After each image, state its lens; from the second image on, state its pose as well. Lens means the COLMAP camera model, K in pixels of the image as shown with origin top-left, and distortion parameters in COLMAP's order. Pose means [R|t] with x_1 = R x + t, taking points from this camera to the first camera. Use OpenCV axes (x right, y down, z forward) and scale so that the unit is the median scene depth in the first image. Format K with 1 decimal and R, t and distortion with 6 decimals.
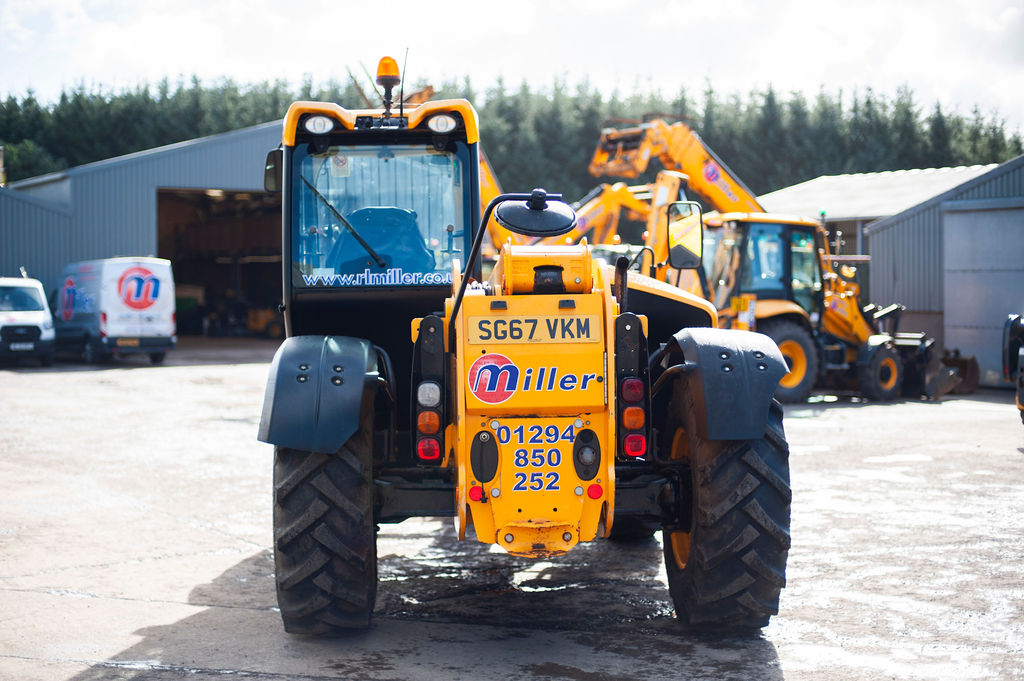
lens RADIAL K [[1491.4, 0, 512.0], [0, 1491.4, 340.5], [0, 0, 1]] dist [-0.114411, 0.090246]
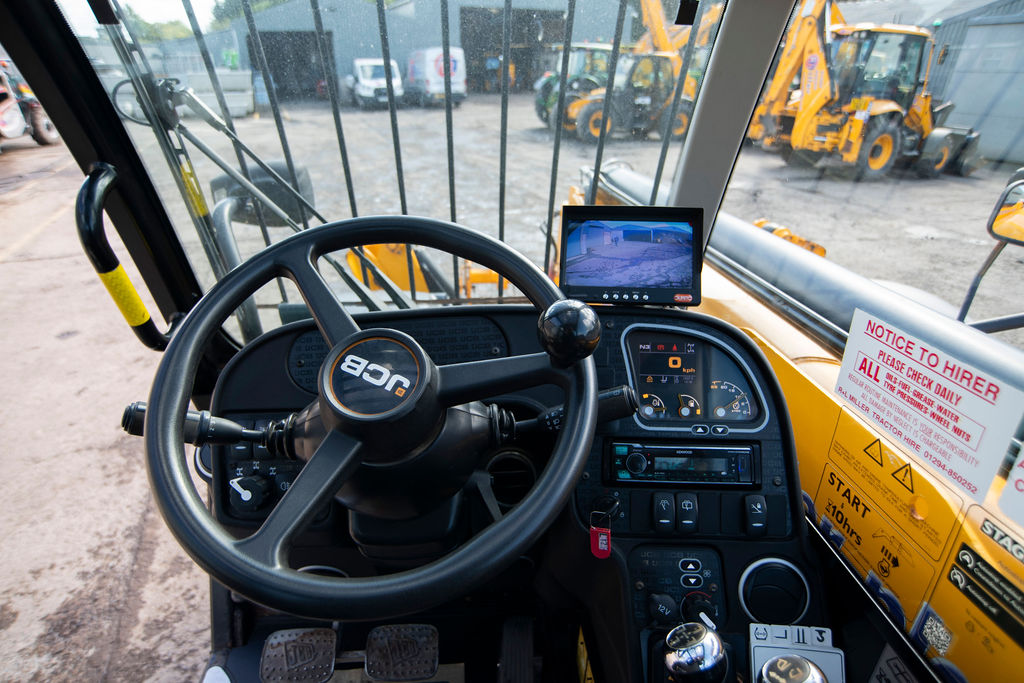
lens RADIAL K [[563.7, 0, 509.1], [0, 563.7, 350.2], [0, 0, 1]] dist [-0.105993, 0.052281]
pose [[0.982104, 0.096732, -0.161603, -0.030632], [-0.015721, 0.897140, 0.441466, -0.020509], [0.187684, -0.431025, 0.882605, 0.262323]]
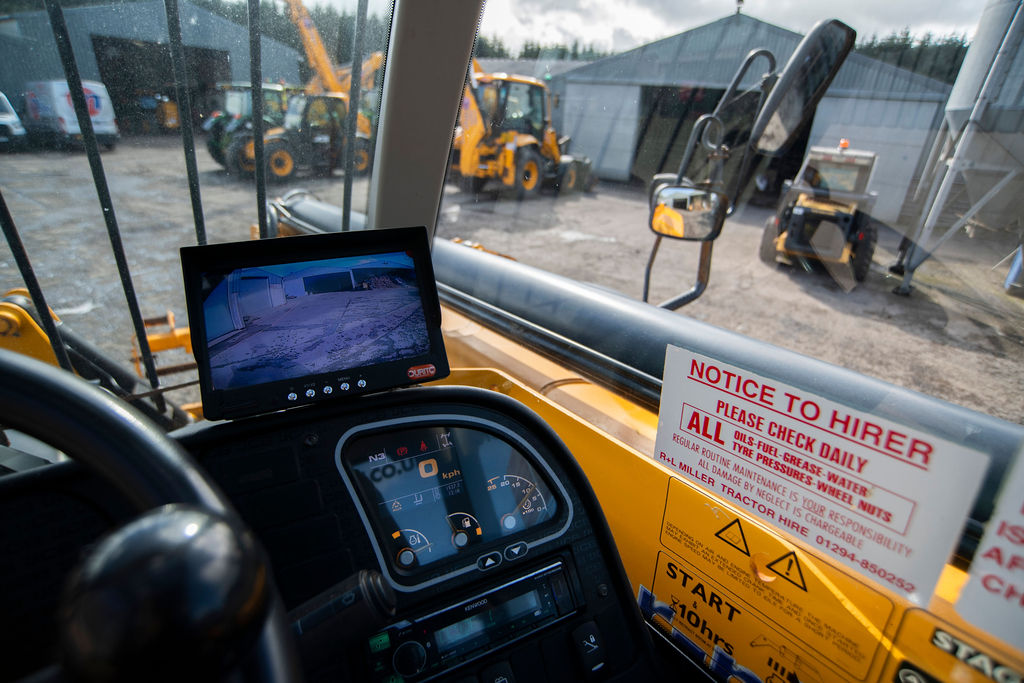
lens RADIAL K [[519.1, 0, 507.8], [0, 519.1, 335.6], [0, 0, 1]] dist [-0.100021, 0.046036]
pose [[0.936138, -0.096298, 0.338190, -0.028141], [-0.037313, 0.929135, 0.367853, -0.013116], [-0.349648, -0.356980, 0.866205, 0.297133]]
